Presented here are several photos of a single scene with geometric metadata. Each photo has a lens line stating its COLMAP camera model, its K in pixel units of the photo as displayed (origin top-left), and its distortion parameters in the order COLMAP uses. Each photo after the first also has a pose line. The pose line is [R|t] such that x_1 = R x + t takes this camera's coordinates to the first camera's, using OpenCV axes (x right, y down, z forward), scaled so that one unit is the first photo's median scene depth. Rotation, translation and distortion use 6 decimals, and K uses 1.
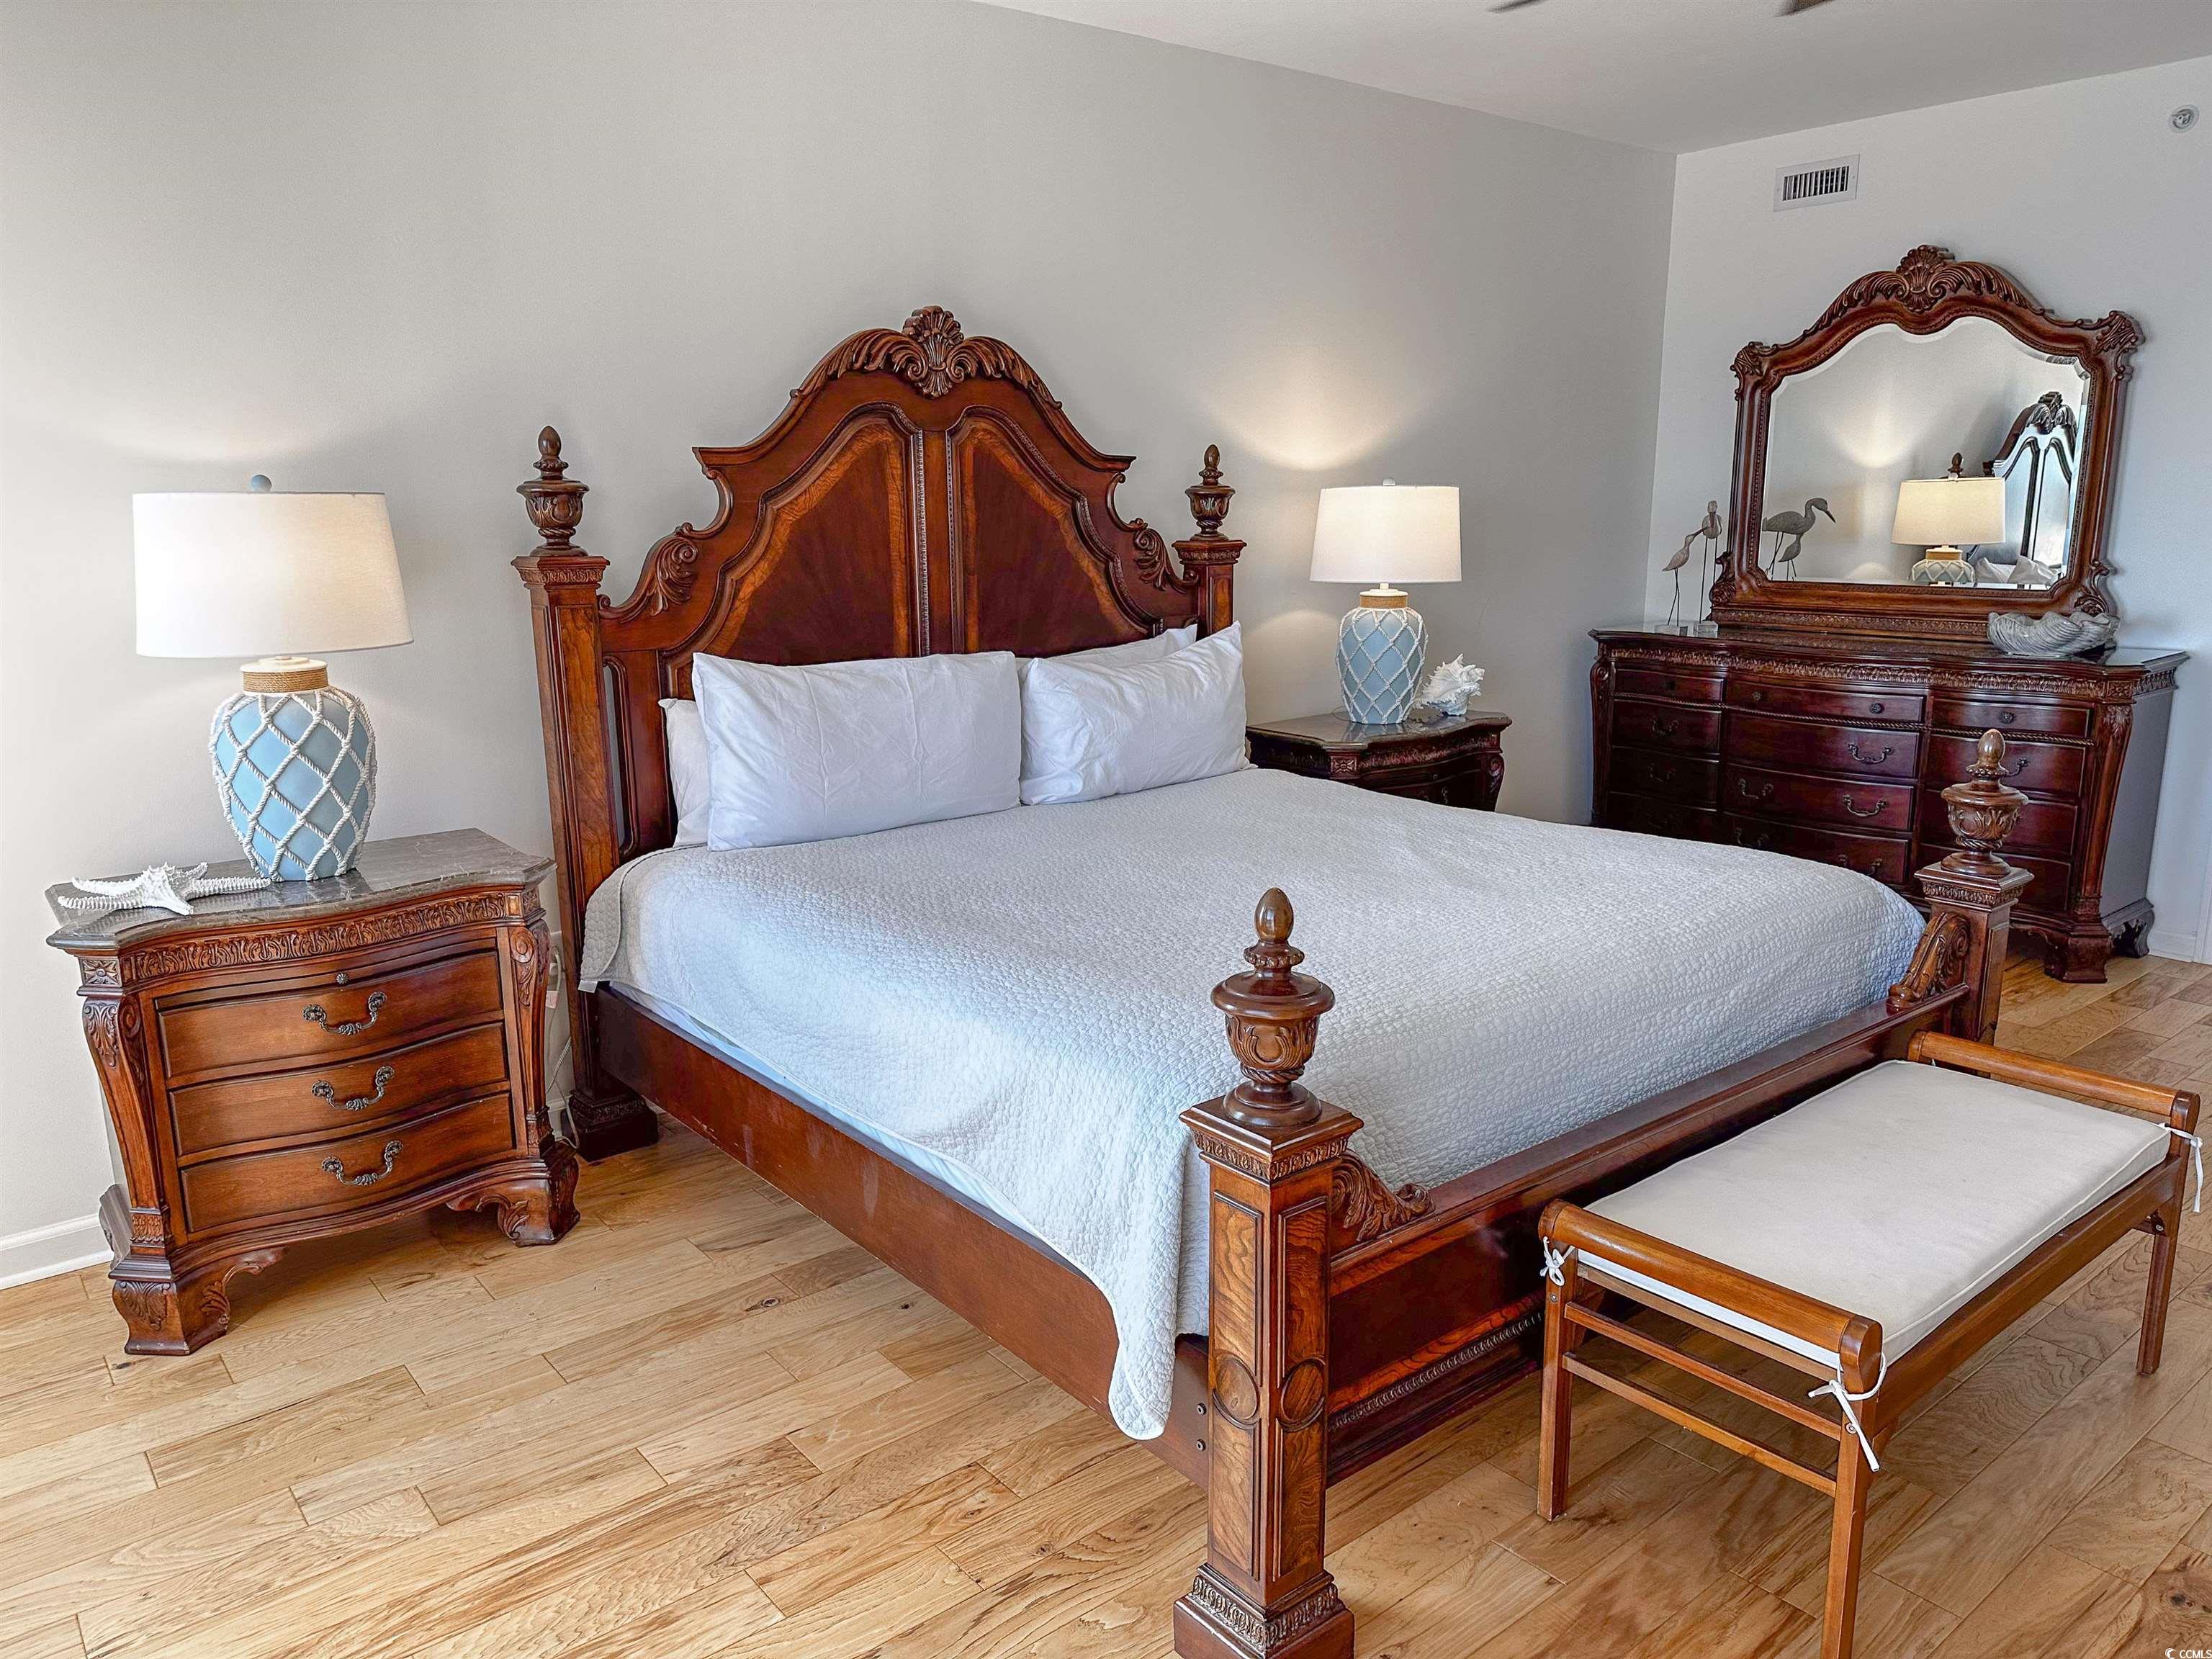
lens RADIAL K [[1546.3, 0, 1105.3], [0, 1546.3, 846.2], [0, 0, 1]] dist [0.060923, -0.078066]
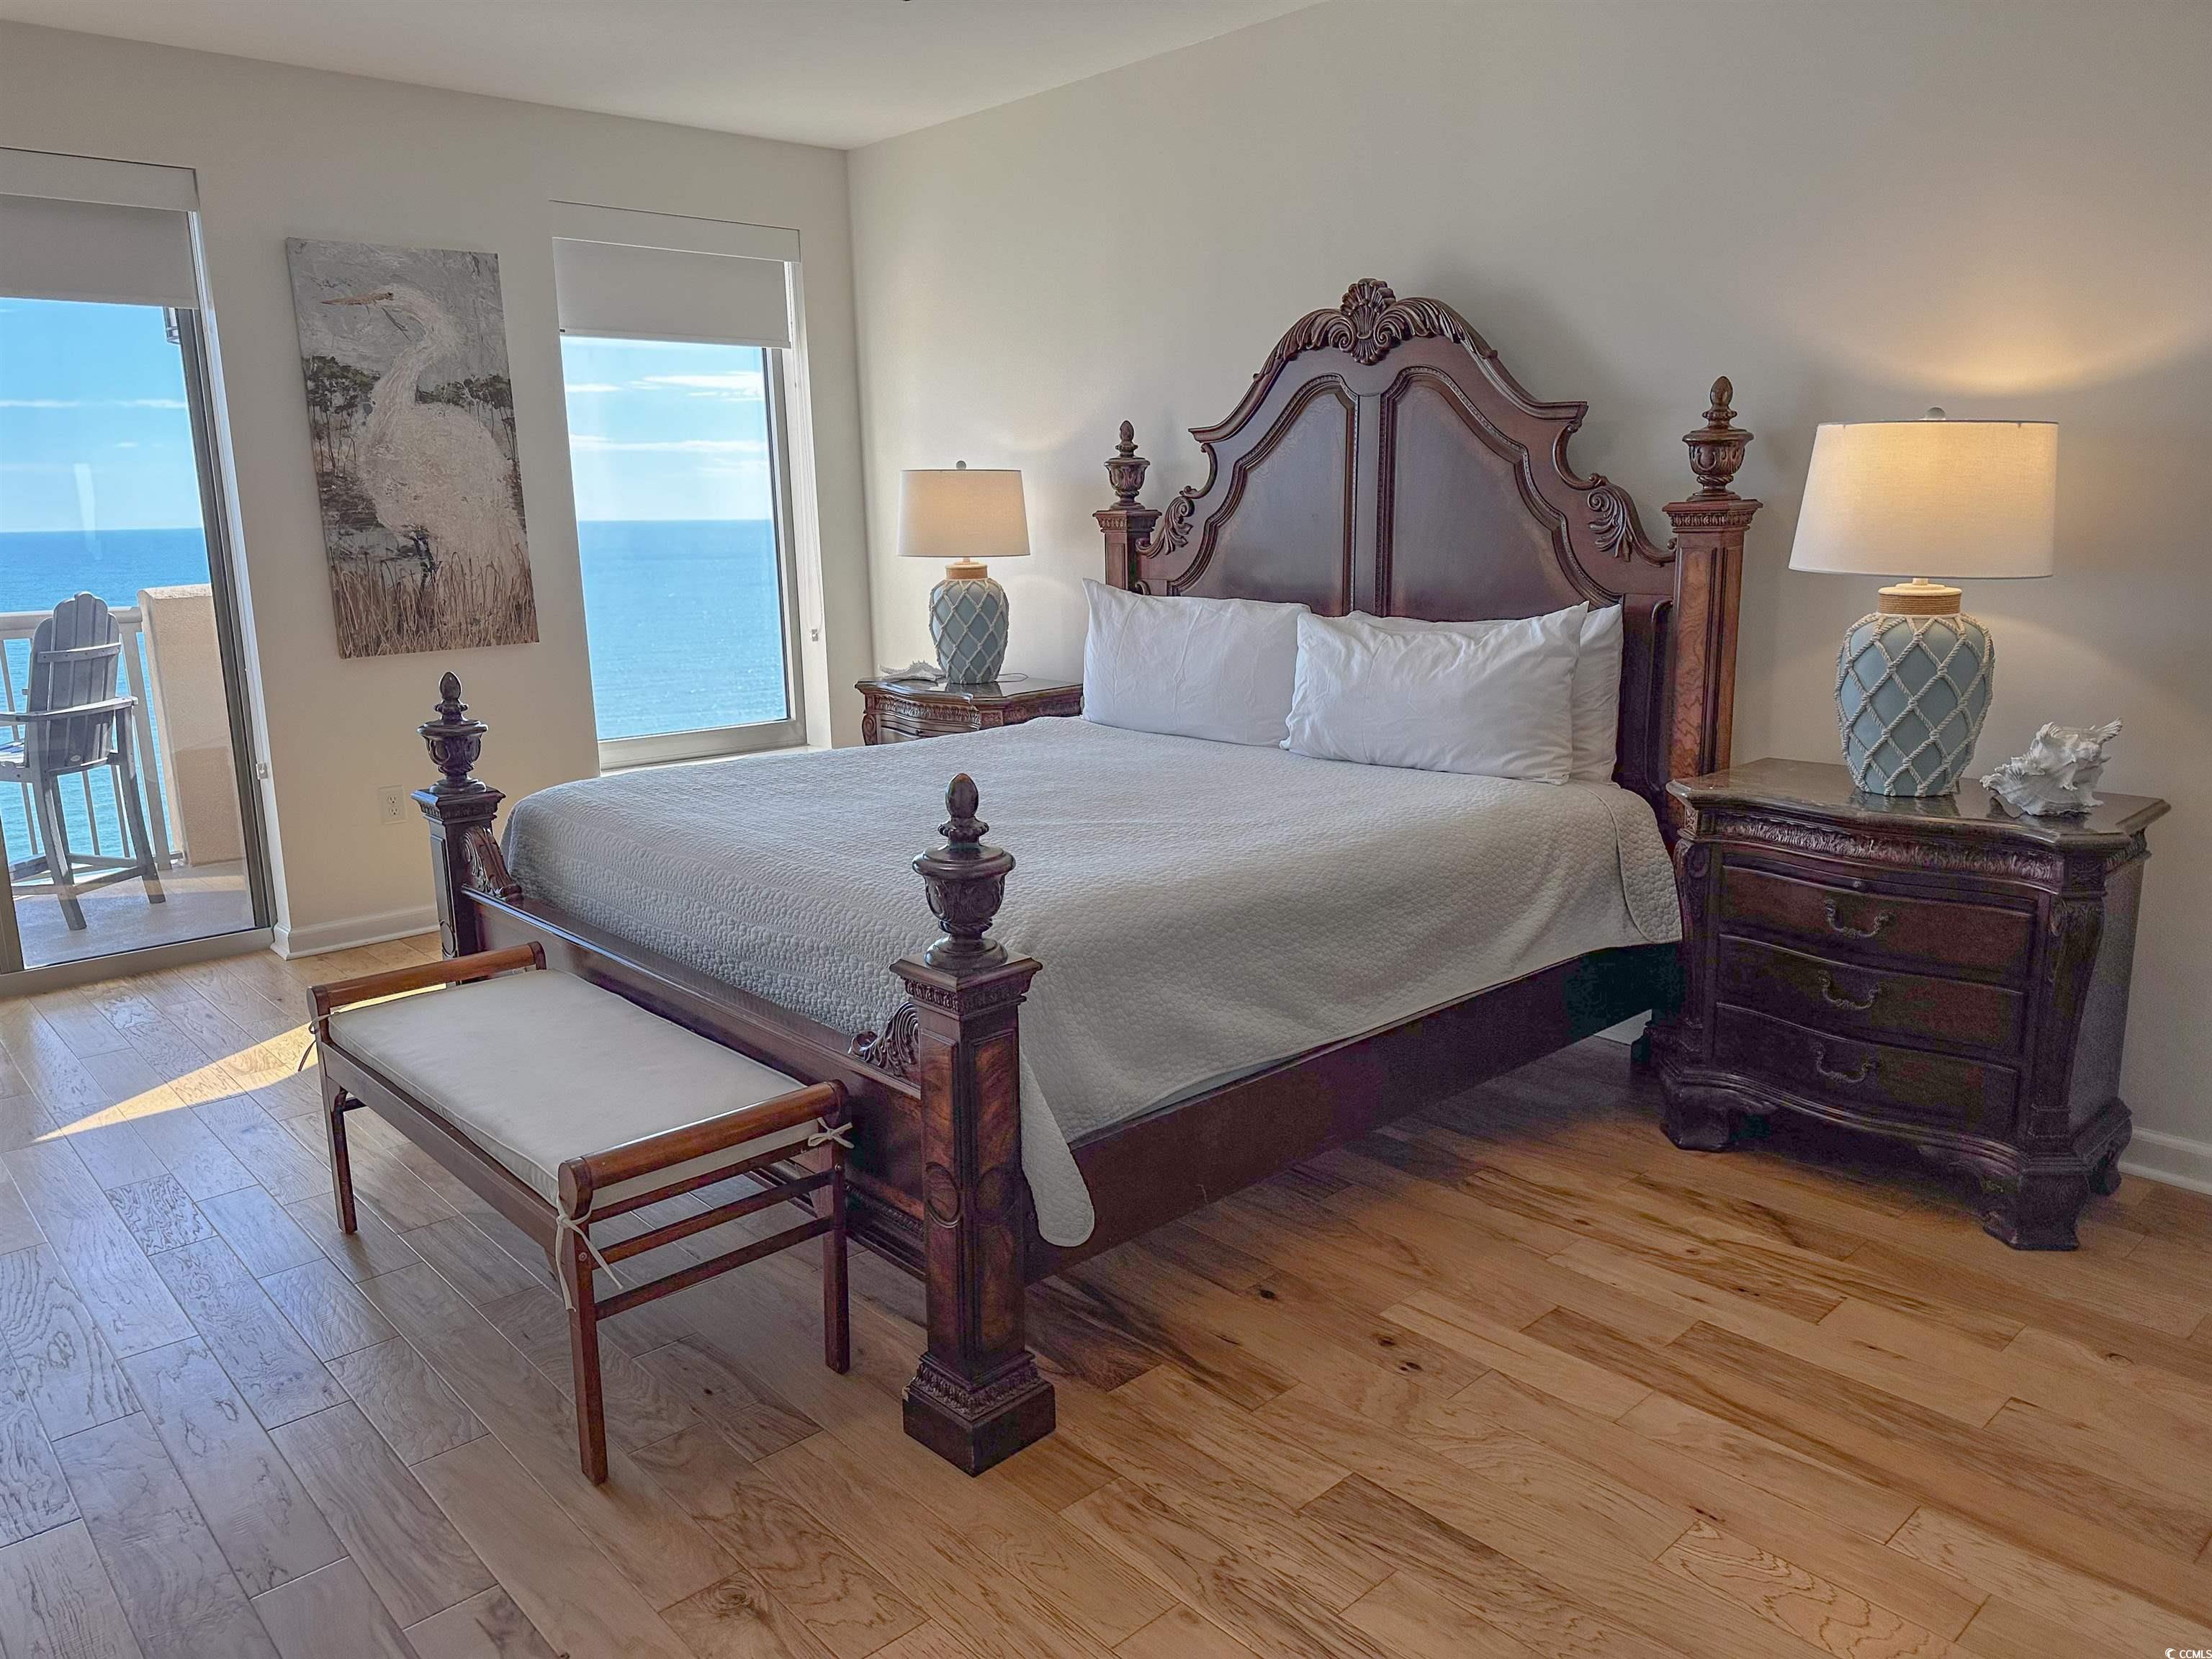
lens RADIAL K [[1546.3, 0, 1108.7], [0, 1546.3, 836.2], [0, 0, 1]] dist [0.060923, -0.078066]
pose [[0.079612, 0.227683, -0.970475, 0.870848], [-0.185333, 0.959971, 0.210015, -0.151806], [0.979446, 0.163142, 0.118622, 0.672388]]
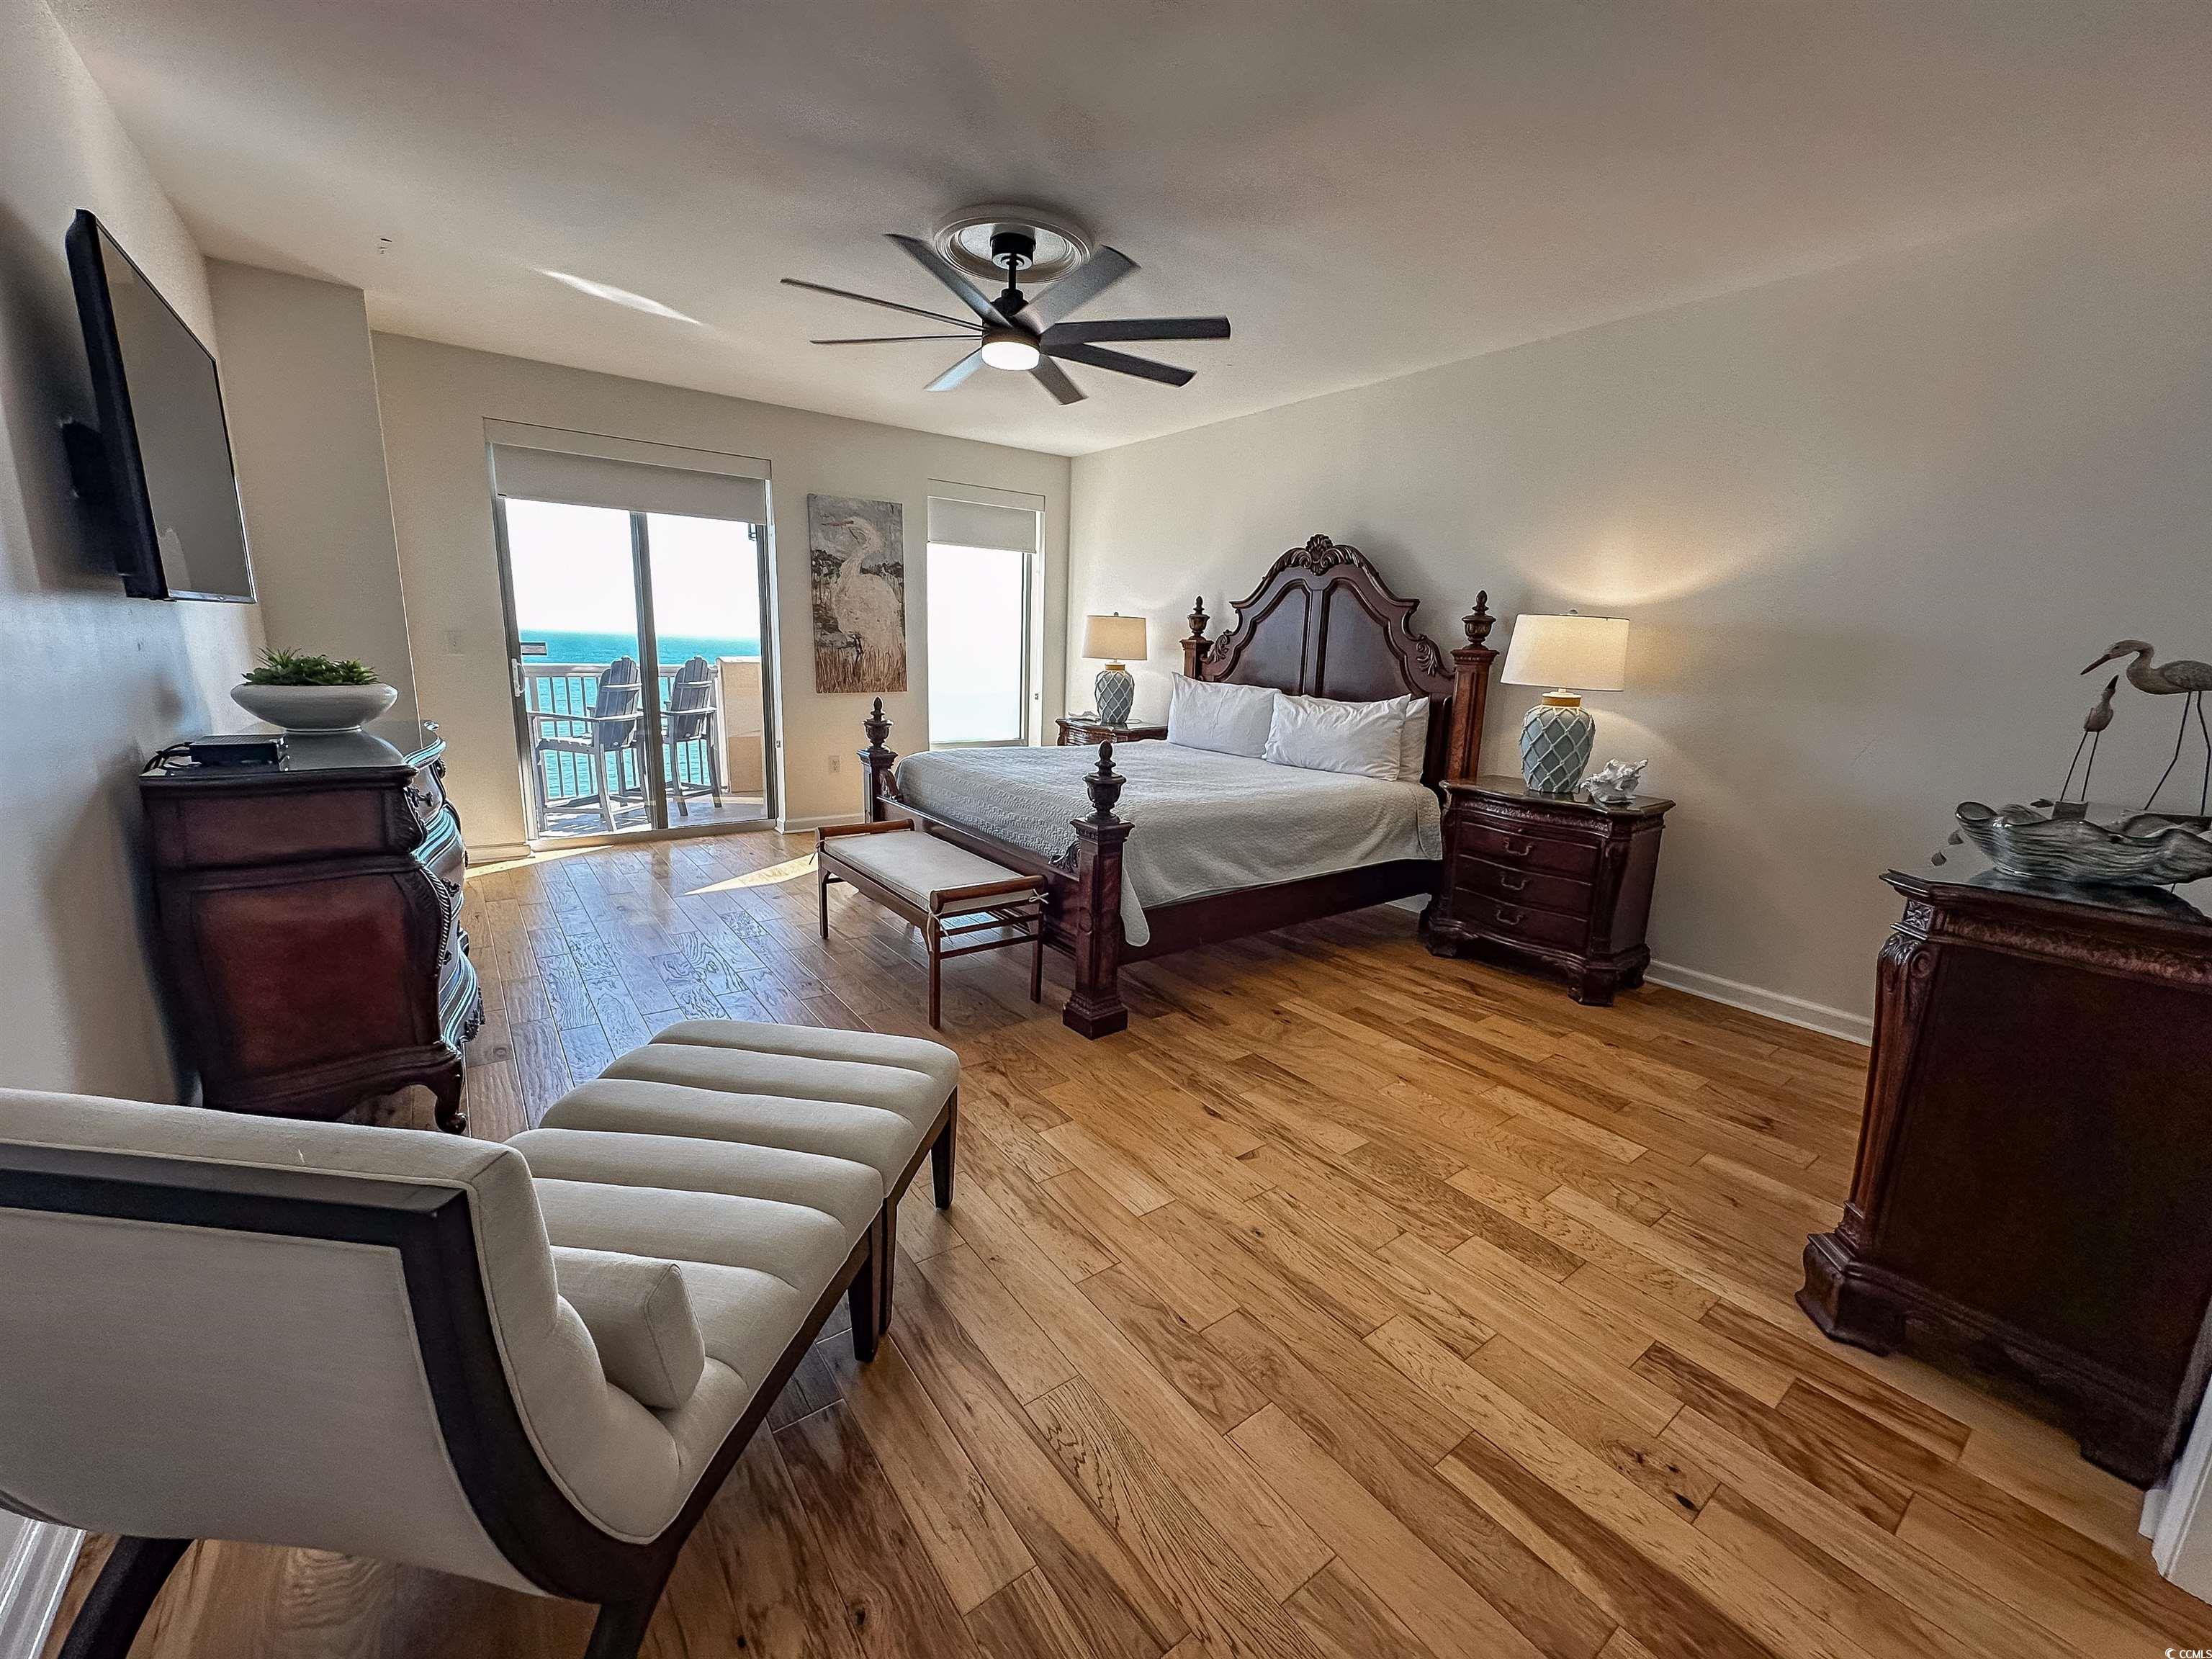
lens RADIAL K [[884.5, 0, 1108.6], [0, 884.5, 819.9], [0, 0, 1]] dist [-0.007618, 0.000617]
pose [[-0.021361, 0.219235, -0.975438, 1.046208], [-0.233312, 0.947629, 0.218094, -0.148486], [0.972167, 0.232240, 0.030908, 0.676424]]
